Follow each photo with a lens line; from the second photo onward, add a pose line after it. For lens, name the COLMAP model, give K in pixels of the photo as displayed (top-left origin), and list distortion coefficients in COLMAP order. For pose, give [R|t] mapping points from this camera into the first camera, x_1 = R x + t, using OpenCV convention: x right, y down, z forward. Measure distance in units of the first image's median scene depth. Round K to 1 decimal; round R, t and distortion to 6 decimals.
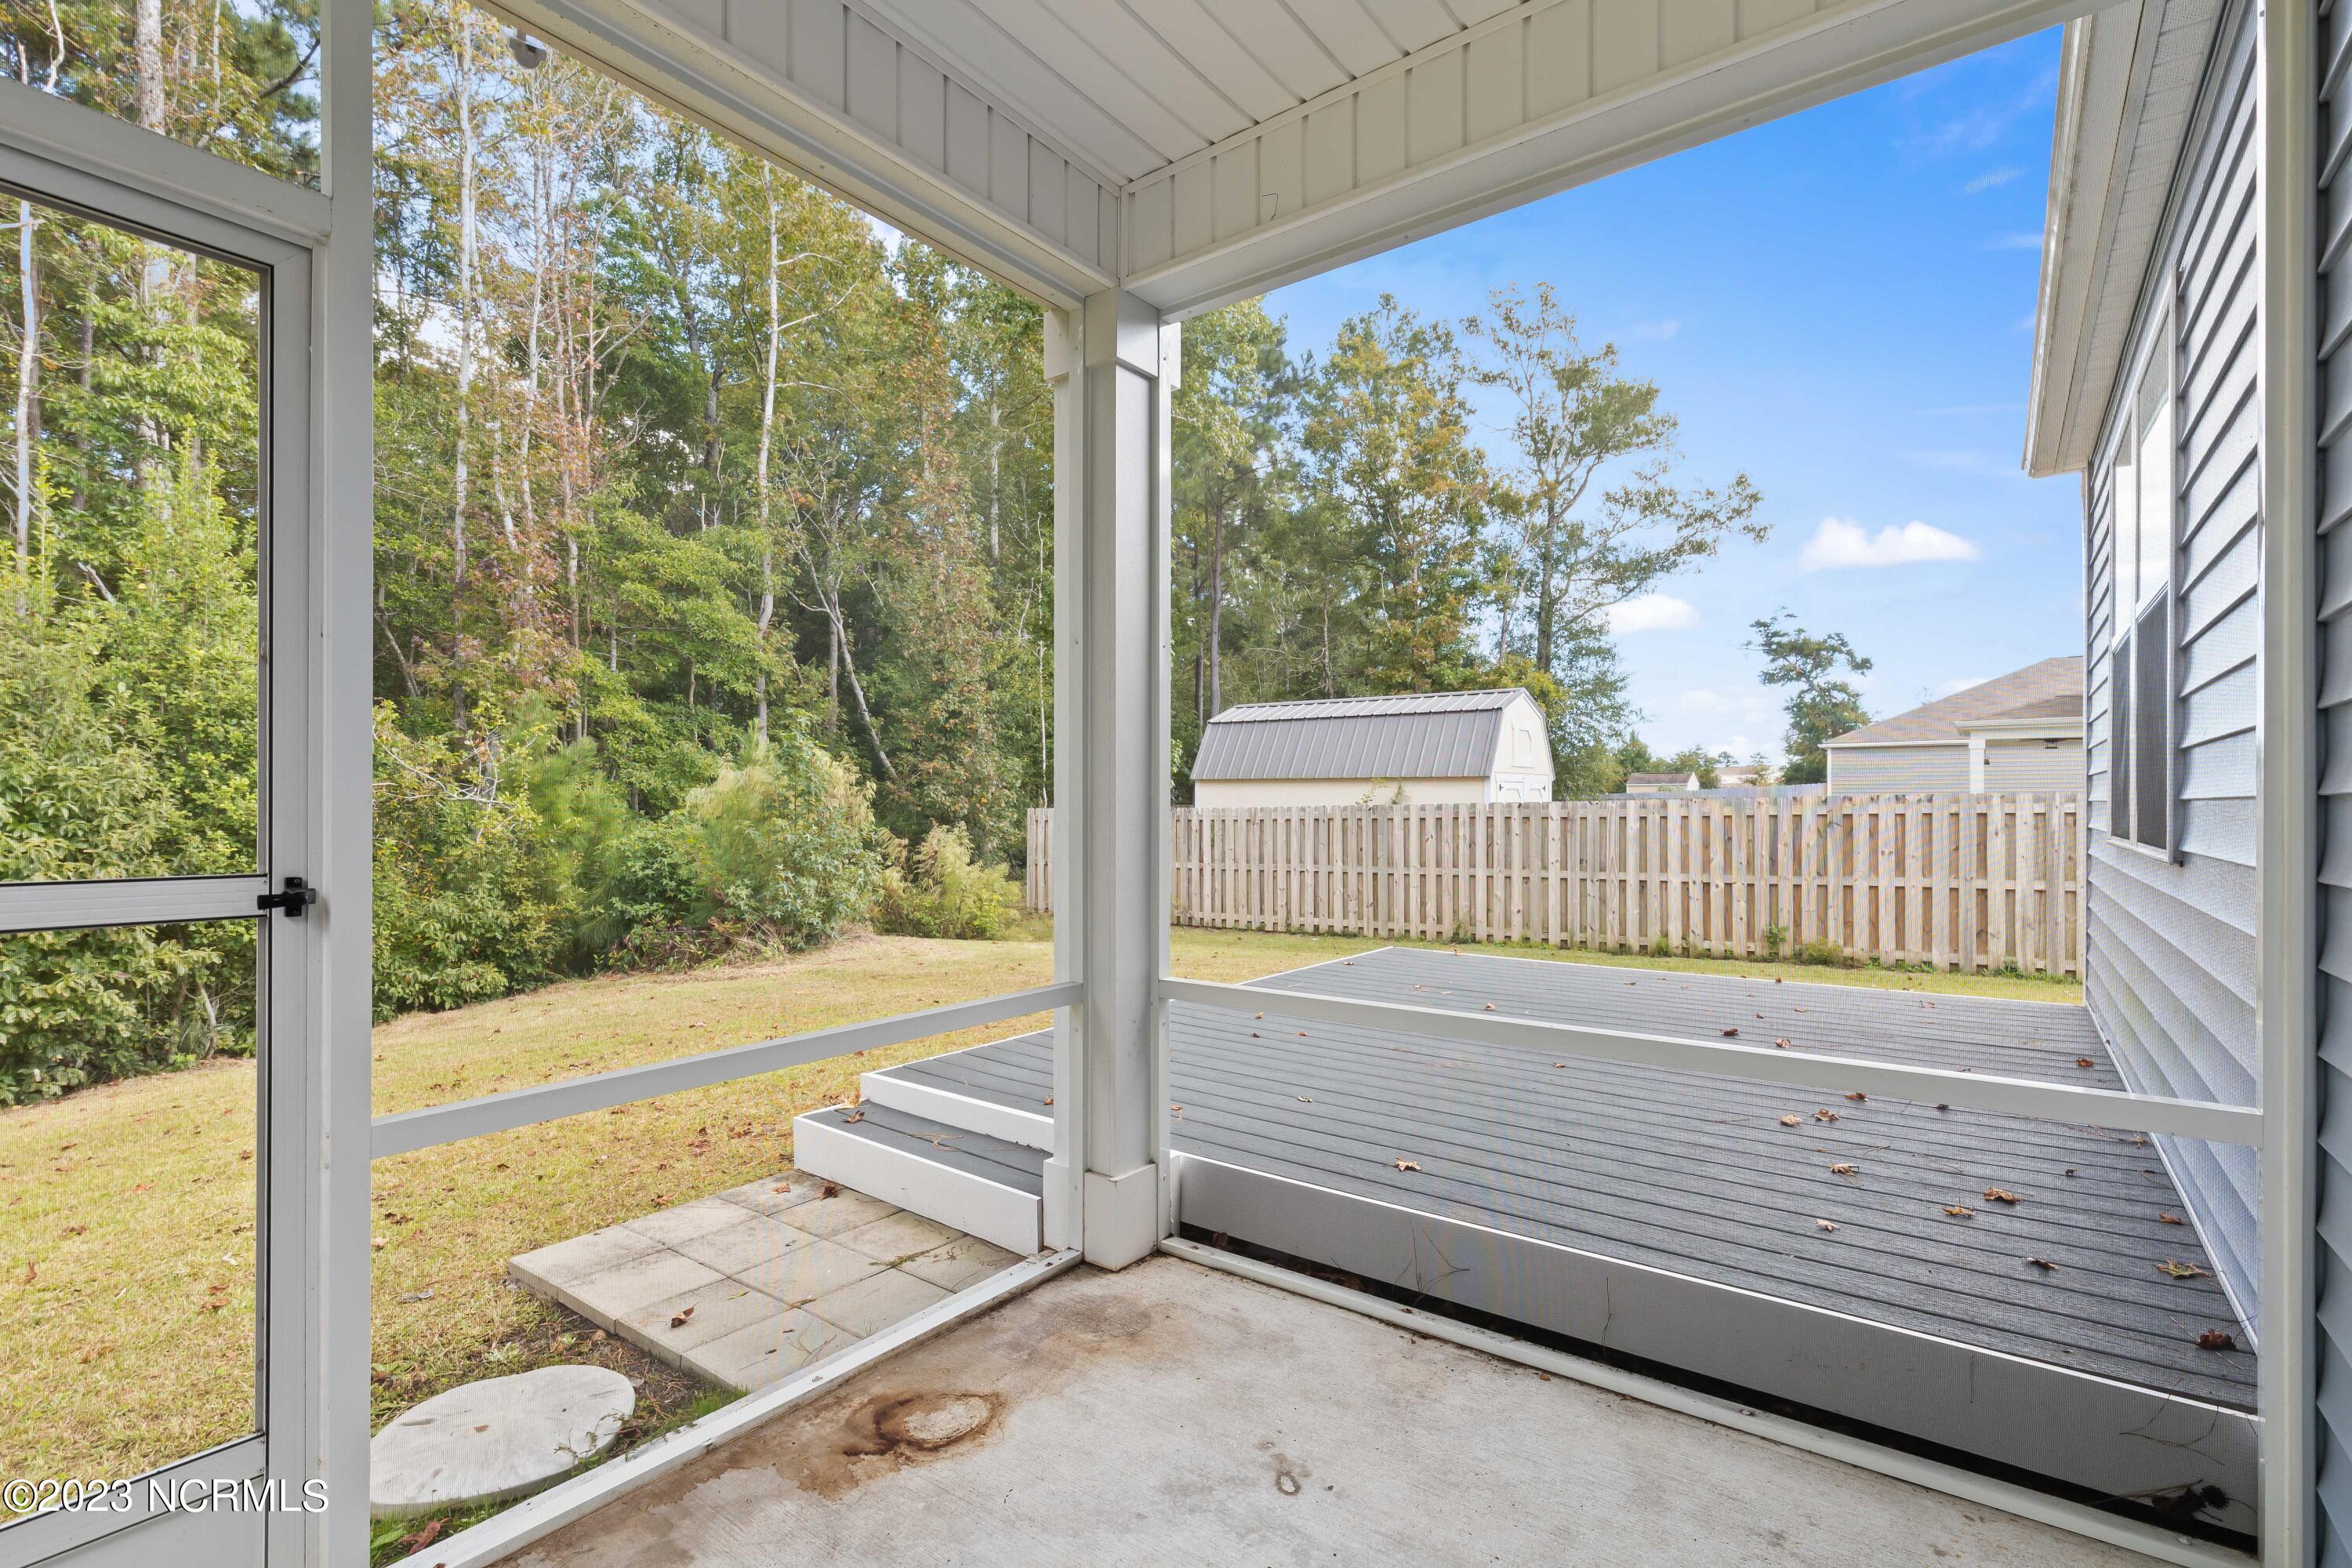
lens RADIAL K [[1077.9, 0, 1173.1], [0, 1077.9, 801.7], [0, 0, 1]] dist [0.005259, 0.000304]
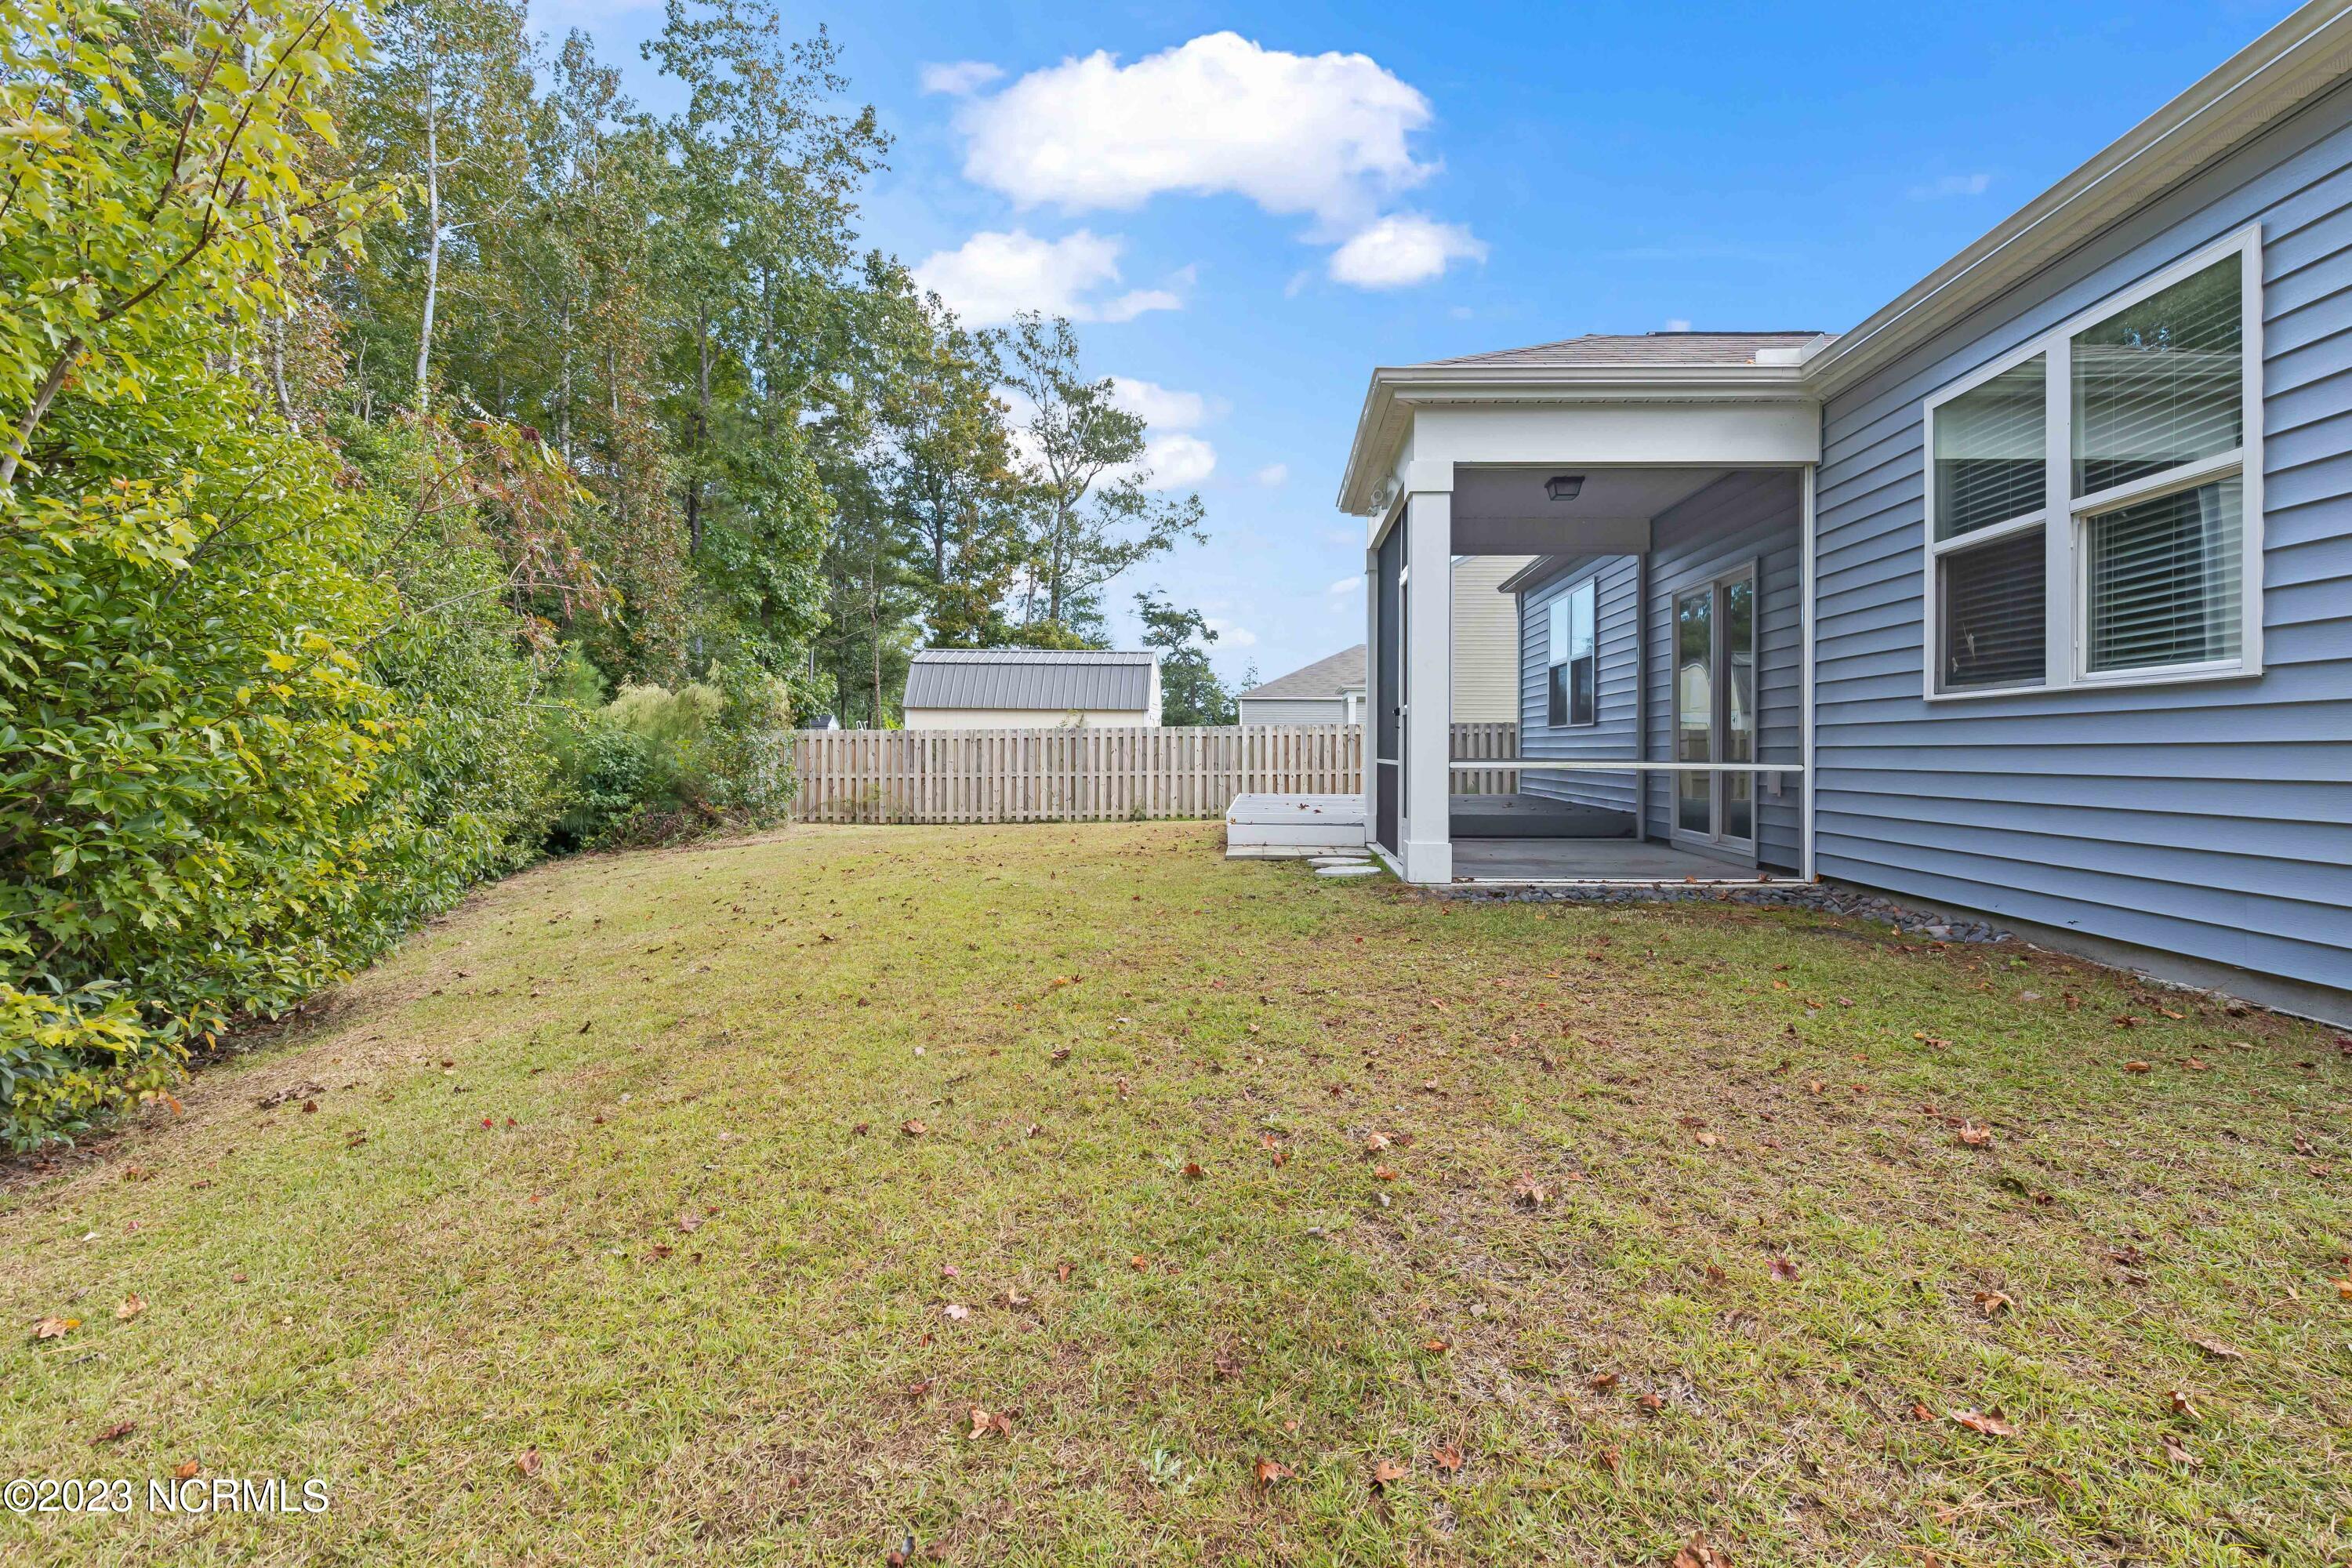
lens RADIAL K [[1077.9, 0, 1233.5], [0, 1077.9, 749.1], [0, 0, 1]] dist [0.005259, 0.000304]
pose [[0.814627, 0.004729, 0.579965, -0.428859], [-0.006674, 0.999977, 0.001221, 0.025158], [-0.579946, -0.004865, 0.814640, -0.256596]]
